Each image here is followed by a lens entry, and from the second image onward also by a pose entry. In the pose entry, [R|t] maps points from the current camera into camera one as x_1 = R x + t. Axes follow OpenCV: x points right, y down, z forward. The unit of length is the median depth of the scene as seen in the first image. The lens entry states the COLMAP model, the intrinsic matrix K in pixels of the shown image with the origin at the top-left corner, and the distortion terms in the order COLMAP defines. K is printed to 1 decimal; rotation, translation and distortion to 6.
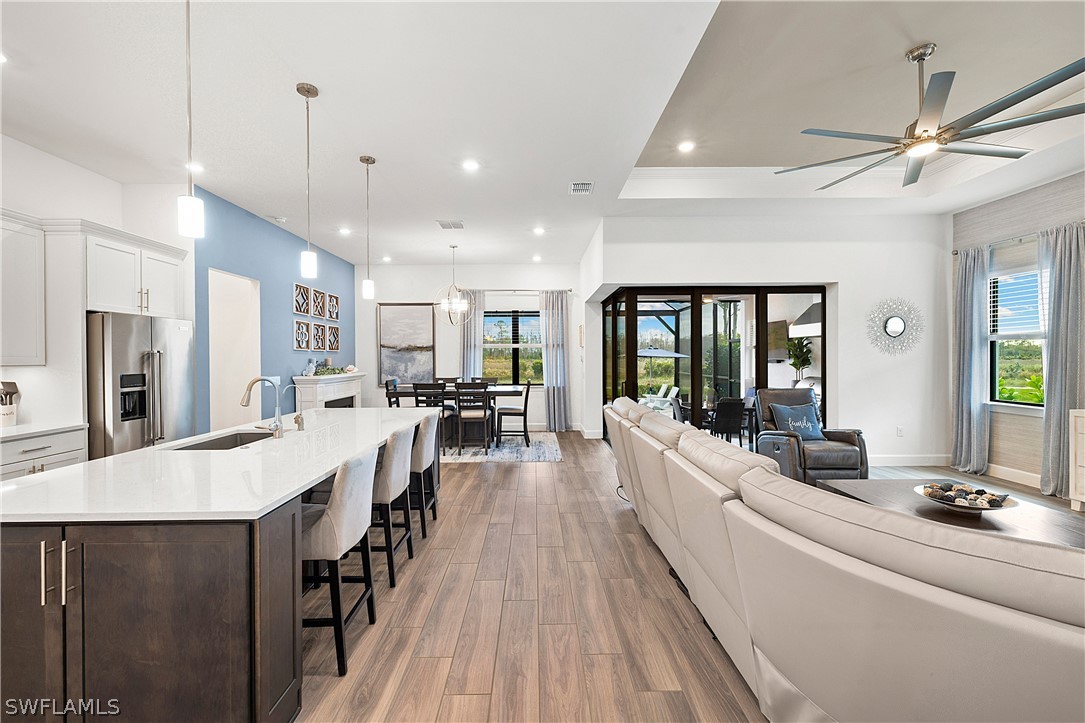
lens RADIAL K [[461.7, 0, 540.2], [0, 461.7, 358.7], [0, 0, 1]] dist [0.000625, 0.000130]
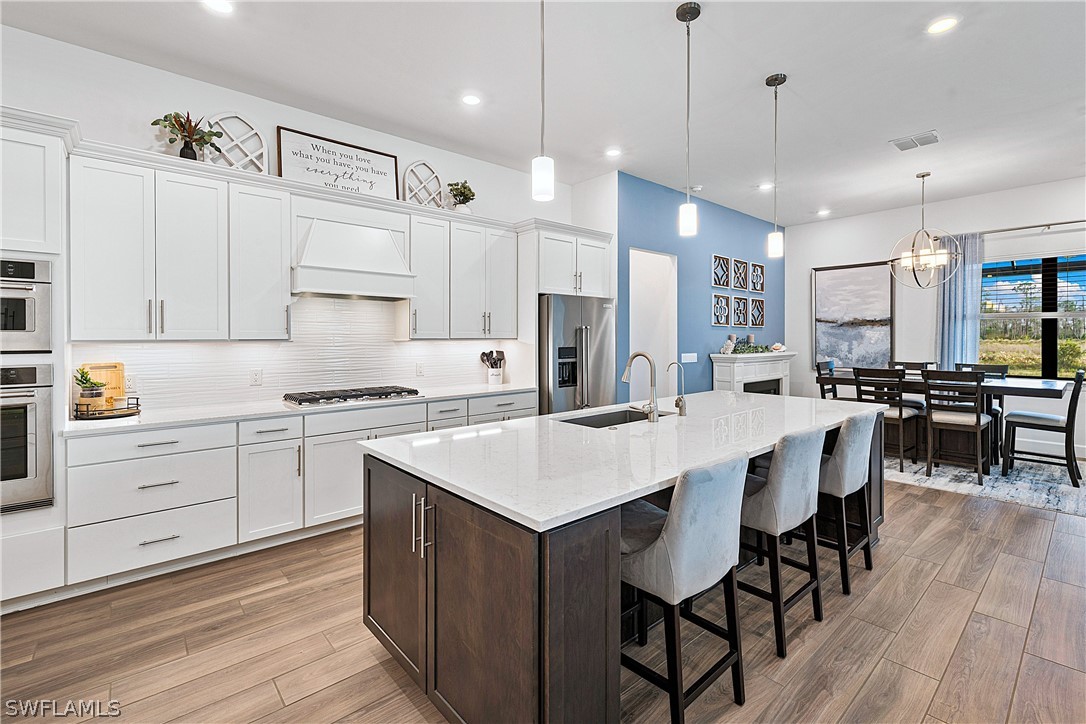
lens RADIAL K [[491.4, 0, 547.8], [0, 491.4, 340.1], [0, 0, 1]] dist [0.001031, 0.000470]
pose [[0.657316, 0.008952, -0.753562, 0.002486], [-0.004212, 0.999957, 0.008205, 0.004233], [0.753603, -0.002220, 0.657326, 0.104554]]
